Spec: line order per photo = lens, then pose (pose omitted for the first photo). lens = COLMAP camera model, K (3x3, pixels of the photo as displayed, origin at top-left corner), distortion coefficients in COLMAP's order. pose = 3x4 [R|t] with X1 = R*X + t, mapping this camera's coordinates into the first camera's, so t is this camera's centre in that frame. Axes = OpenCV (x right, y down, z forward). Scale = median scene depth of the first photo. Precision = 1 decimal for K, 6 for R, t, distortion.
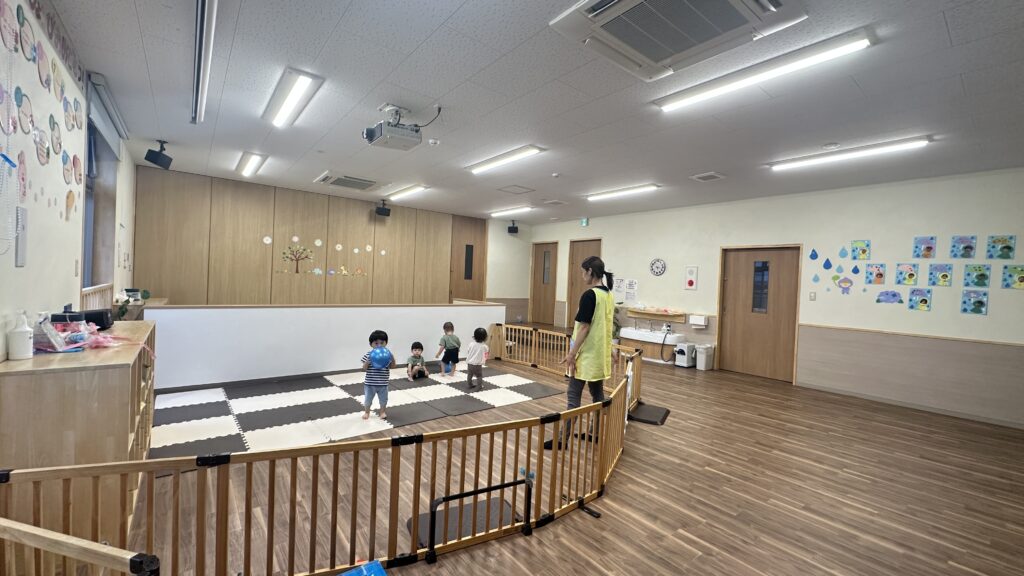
lens RADIAL K [[407.8, 0, 512.0], [0, 407.8, 288.0], [0, 0, 1]] dist [-0.001103, -0.000158]
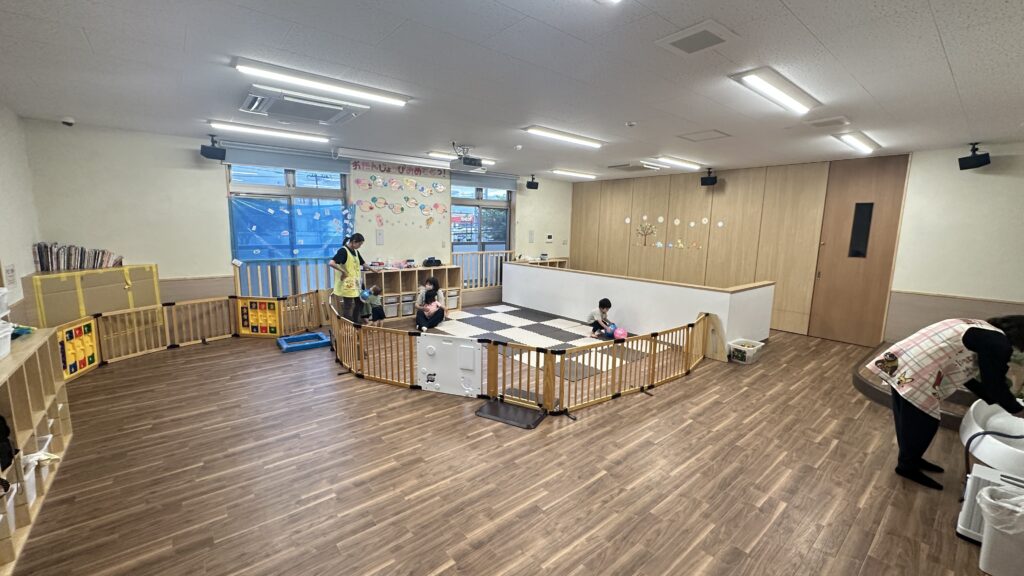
lens RADIAL K [[407.8, 0, 512.0], [0, 407.8, 288.0], [0, 0, 1]] dist [-0.001103, -0.000158]
pose [[0.020604, 0.112033, -0.993491, 2.117962], [-0.034330, 0.993195, 0.111287, -0.102075], [0.999198, 0.031814, 0.024309, 1.758063]]
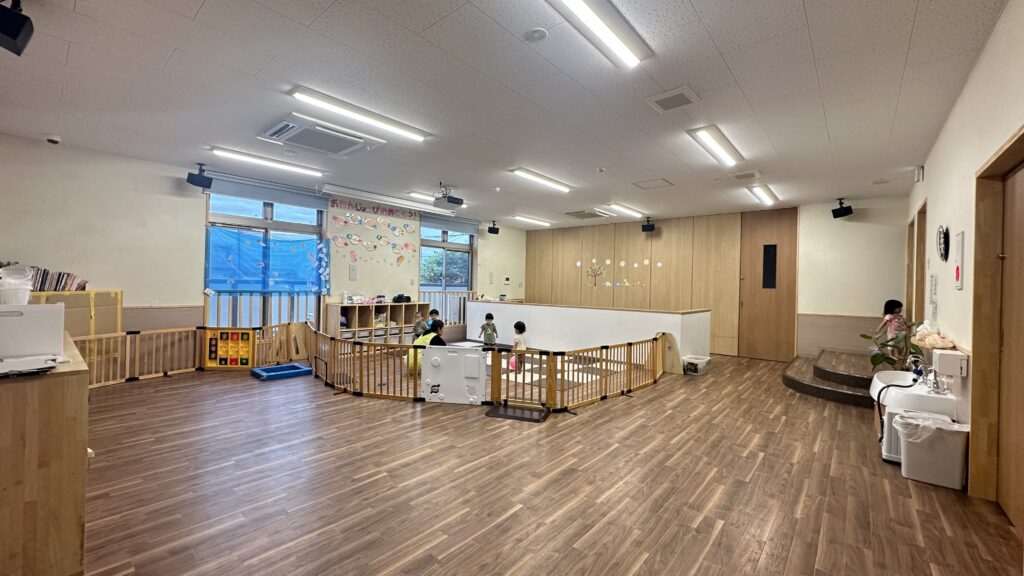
lens RADIAL K [[407.8, 0, 512.0], [0, 407.8, 288.0], [0, 0, 1]] dist [-0.001103, -0.000158]
pose [[0.190126, -0.032370, -0.981226, 2.303352], [-0.029125, 0.998830, -0.038595, 0.096821], [0.981328, 0.035916, 0.188961, 1.438142]]
